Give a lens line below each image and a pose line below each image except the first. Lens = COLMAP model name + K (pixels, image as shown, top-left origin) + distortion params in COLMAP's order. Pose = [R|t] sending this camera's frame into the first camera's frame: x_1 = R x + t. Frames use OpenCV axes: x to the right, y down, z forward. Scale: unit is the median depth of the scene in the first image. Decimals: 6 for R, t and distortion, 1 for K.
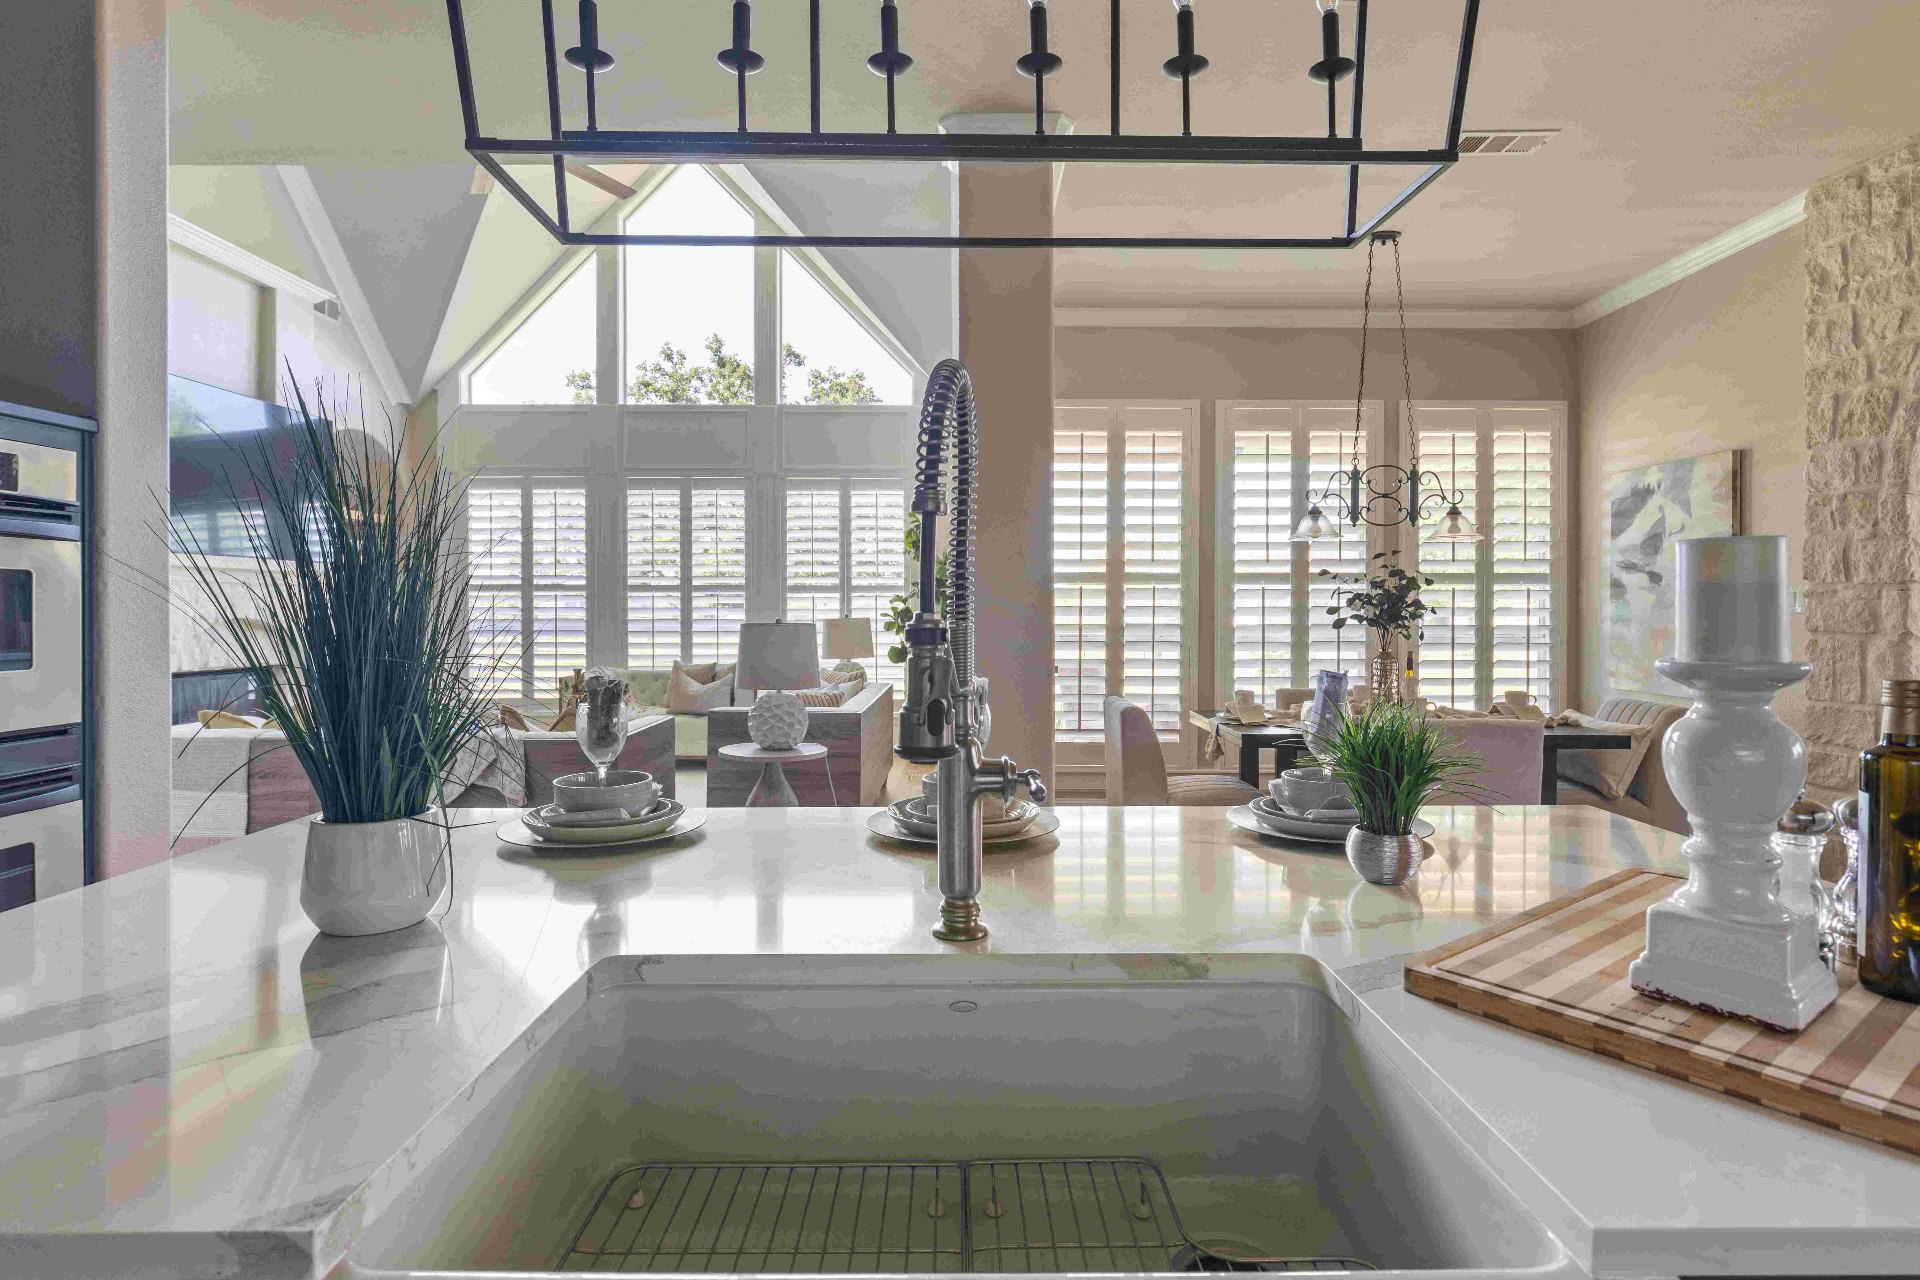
lens RADIAL K [[986.1, 0, 958.7], [0, 986.1, 619.1], [0, 0, 1]] dist [-0.005517, 0.000638]
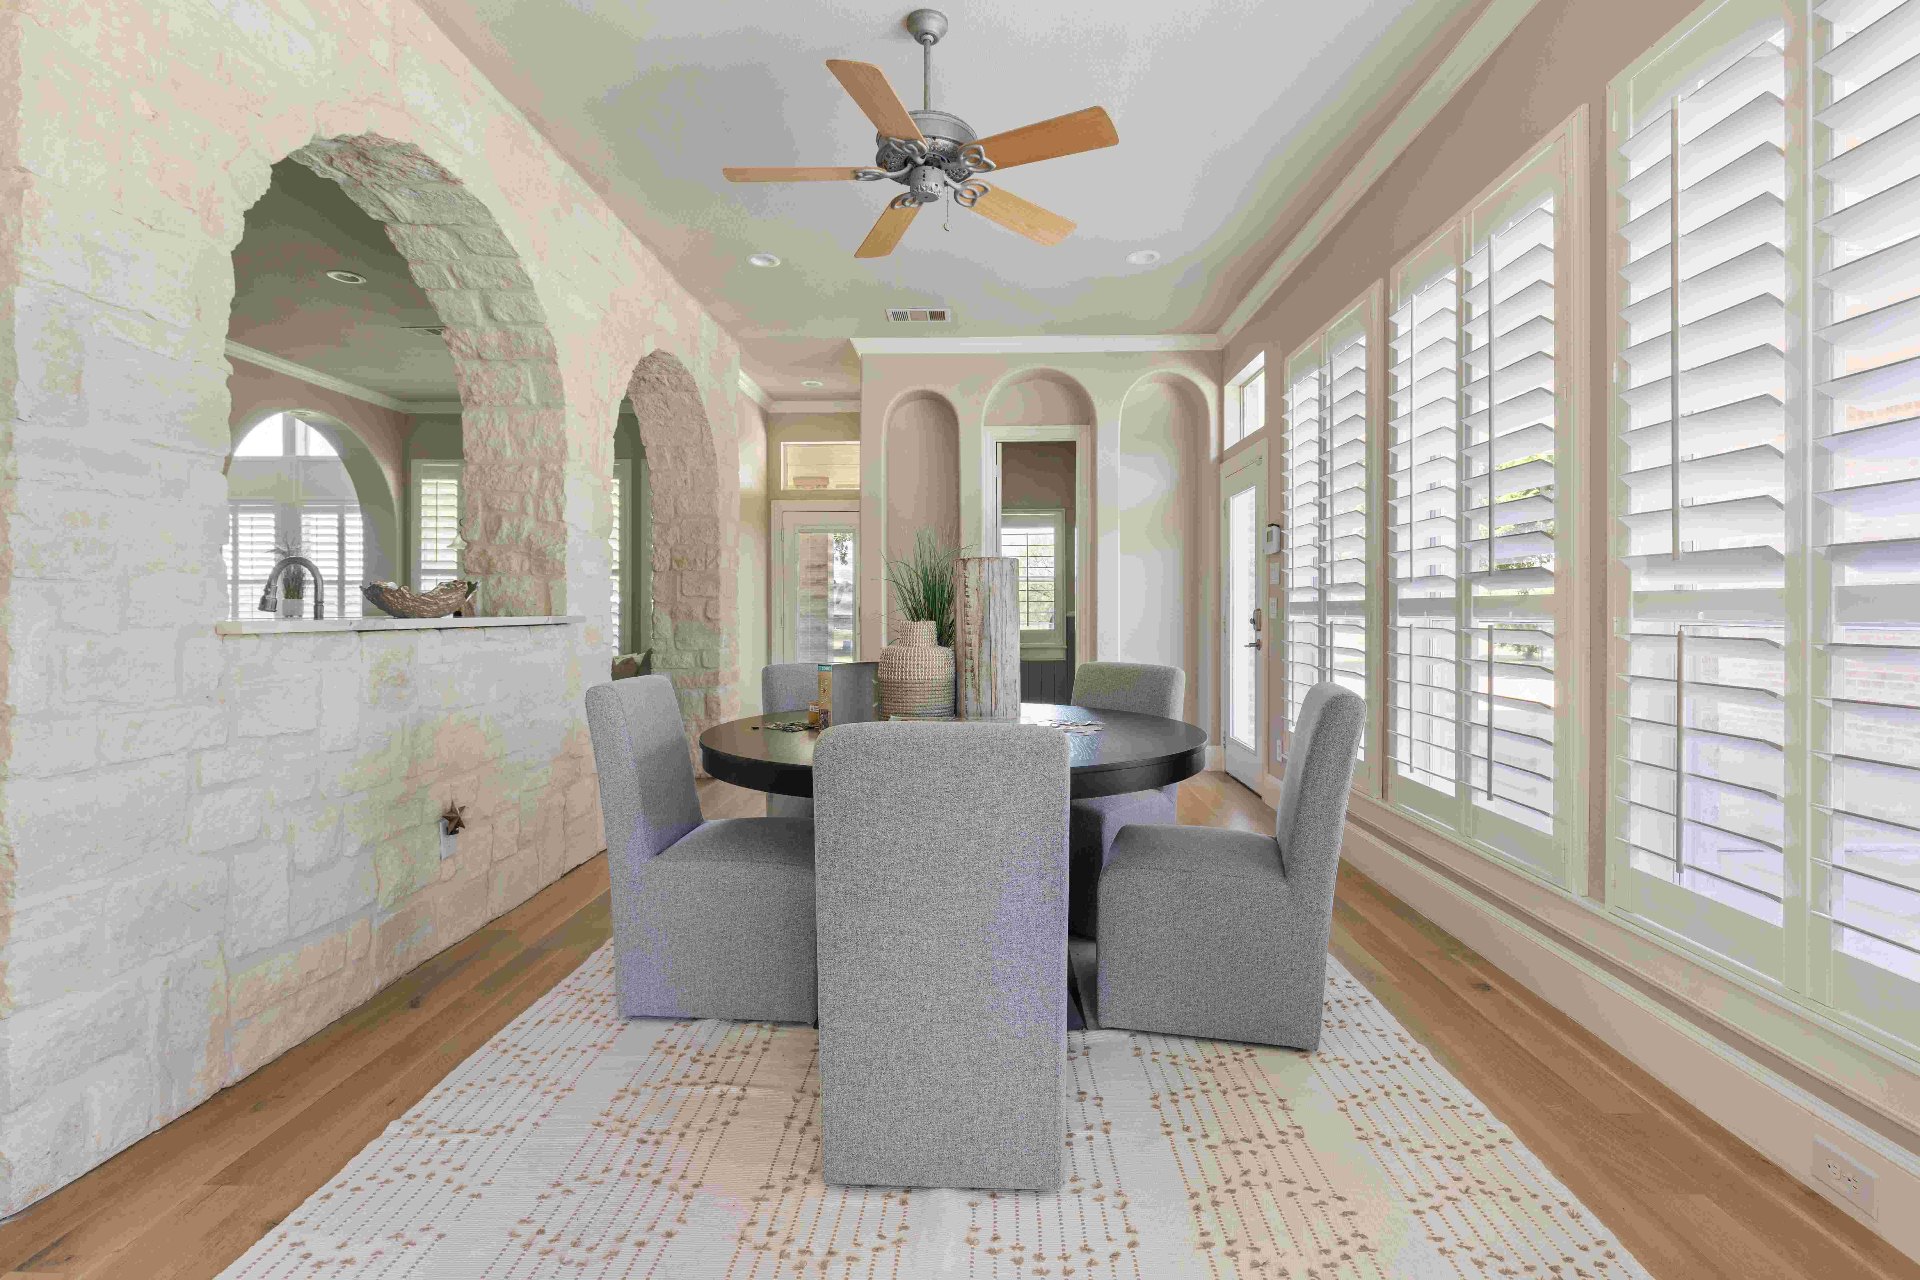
lens RADIAL K [[861.2, 0, 960.0], [0, 861.2, 621.4], [0, 0, 1]] dist [0.001777, -0.001561]
pose [[0.999591, 0.002244, -0.028507, 1.463329], [-0.002158, 0.999993, 0.003063, 0.045107], [0.028514, -0.003000, 0.999589, -0.521807]]
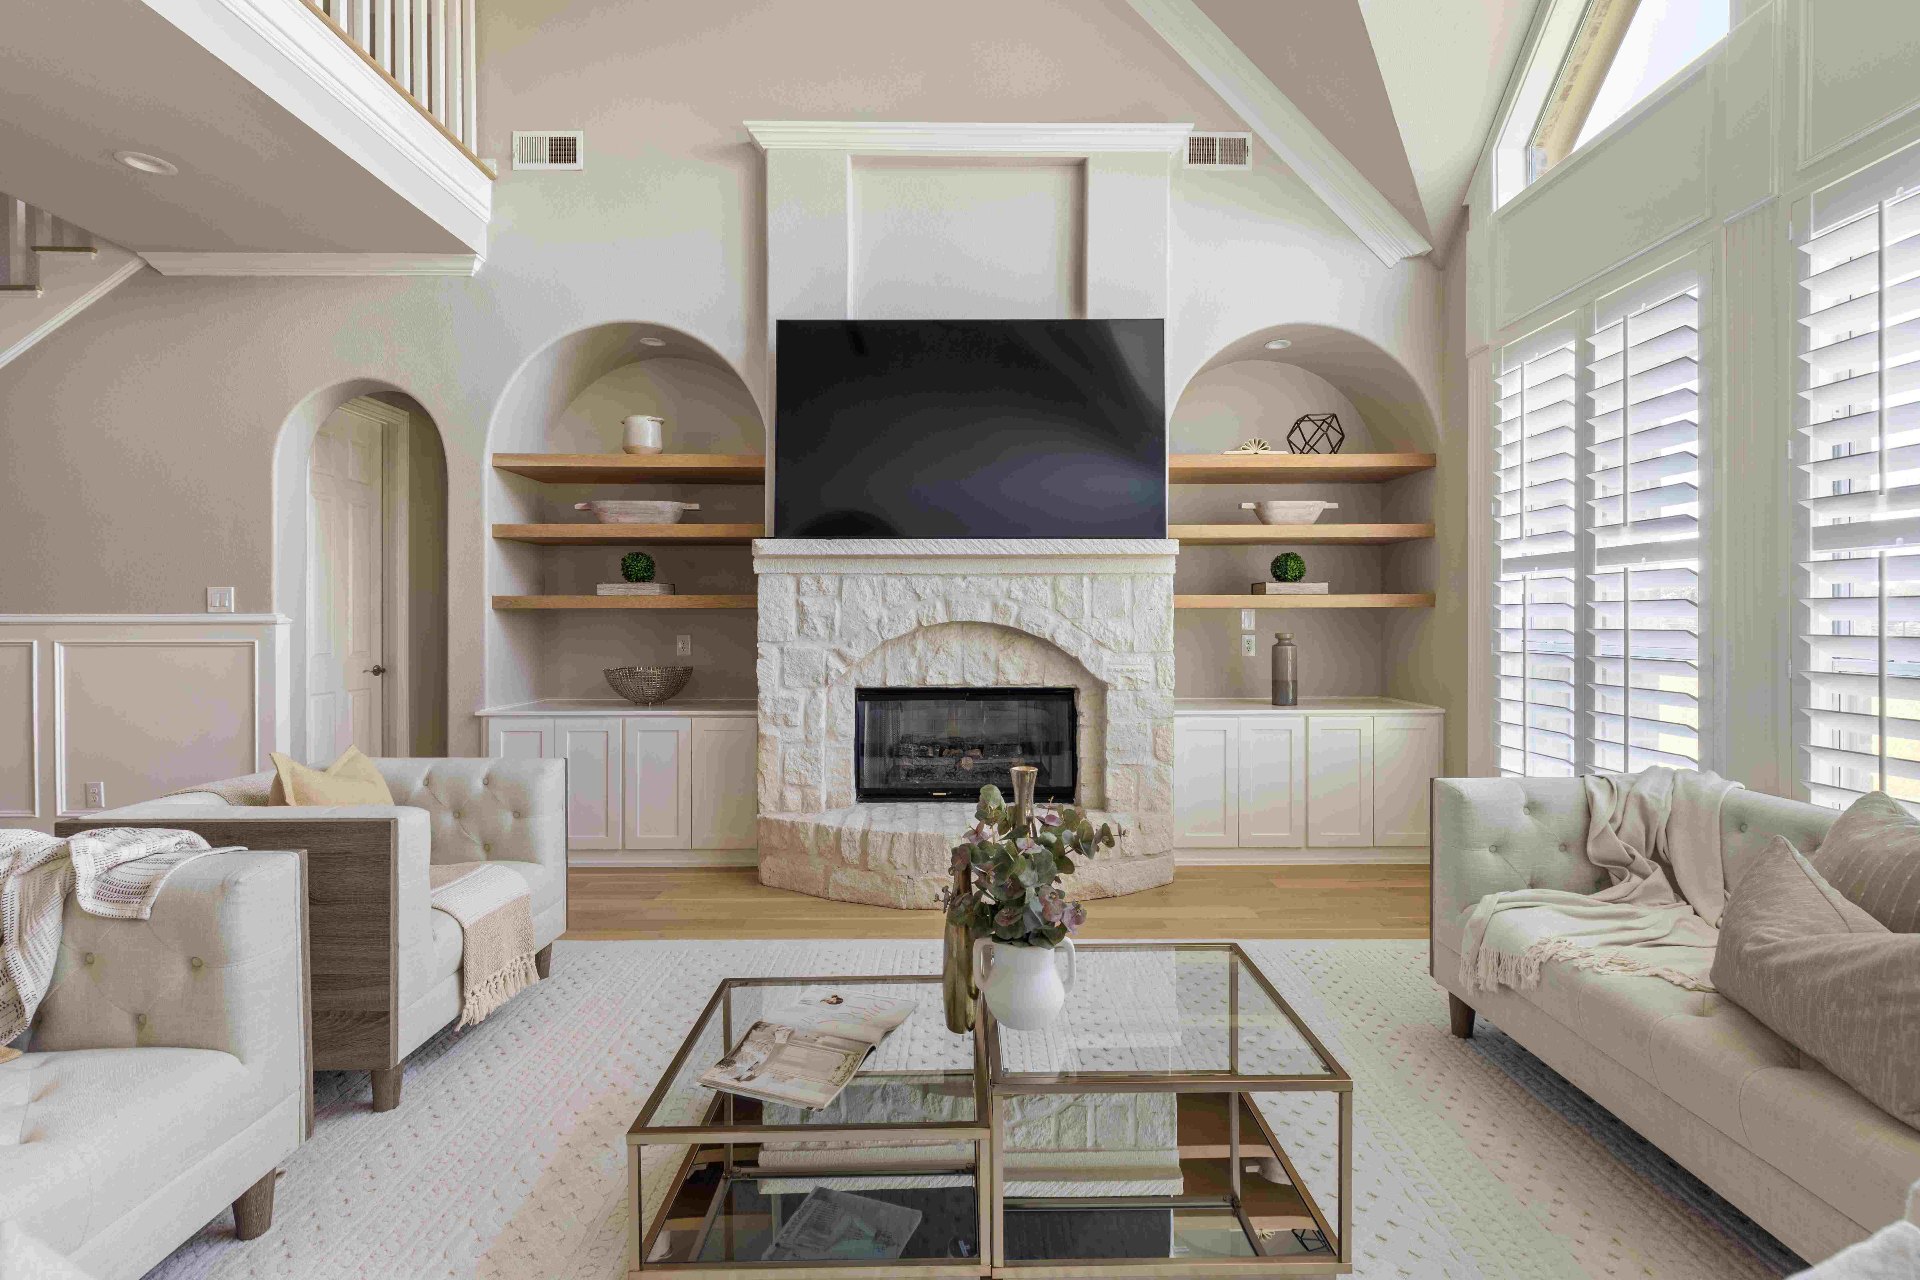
lens RADIAL K [[862.8, 0, 964.6], [0, 862.8, 623.2], [0, 0, 1]] dist [-0.000720, -0.000040]
pose [[0.015587, 0.004948, -0.999866, -0.130993], [-0.008106, 0.999956, 0.004822, -0.005275], [0.999846, 0.008030, 0.015627, 1.589682]]
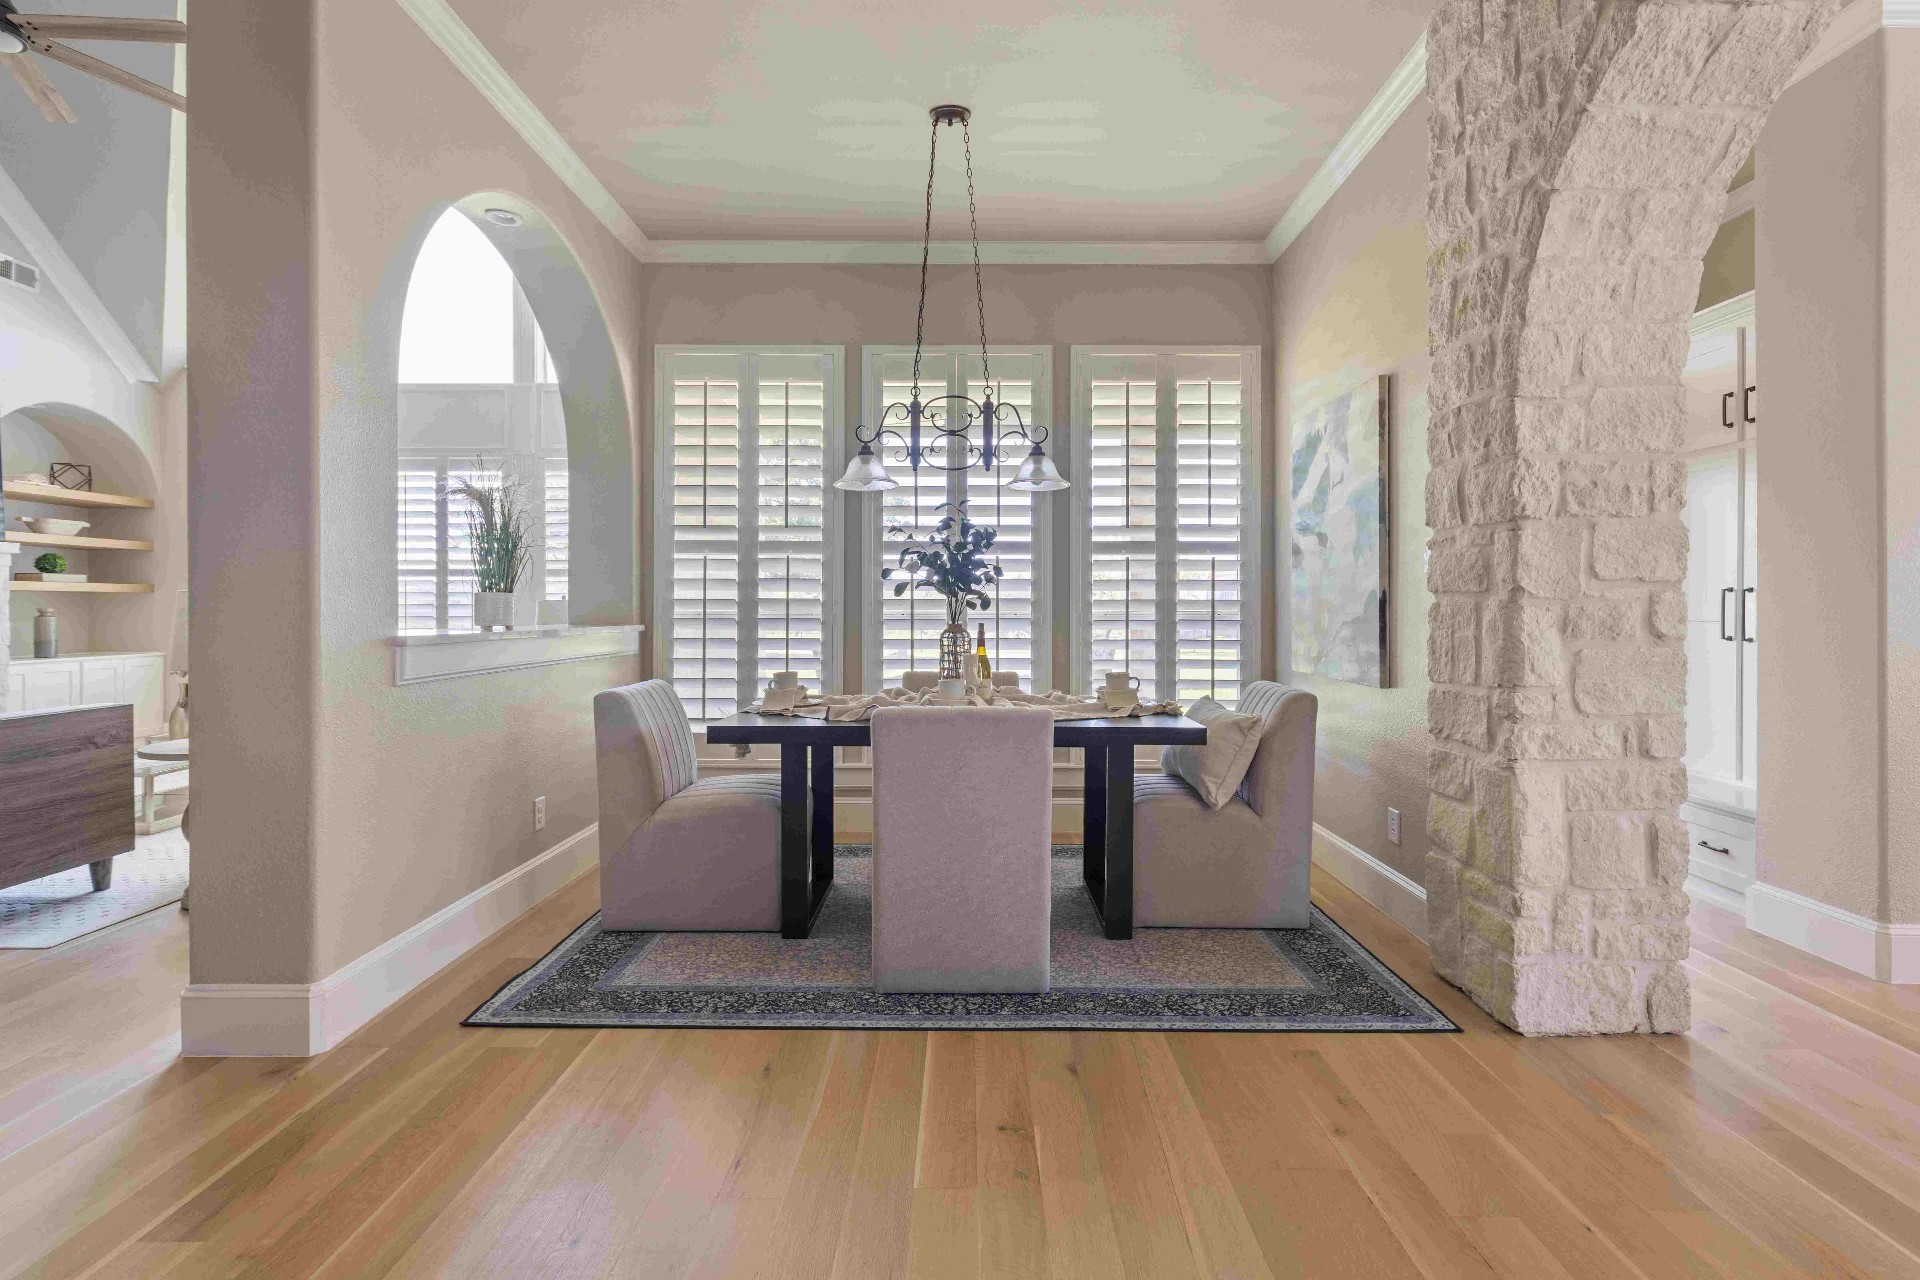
lens RADIAL K [[861.2, 0, 960.7], [0, 861.2, 615.6], [0, 0, 1]] dist [0.001777, -0.001561]
pose [[0.999997, -0.001031, -0.002002, 0.519216], [0.001023, 0.999991, -0.004116, 0.034295], [0.002006, 0.004114, 0.999990, 0.337488]]
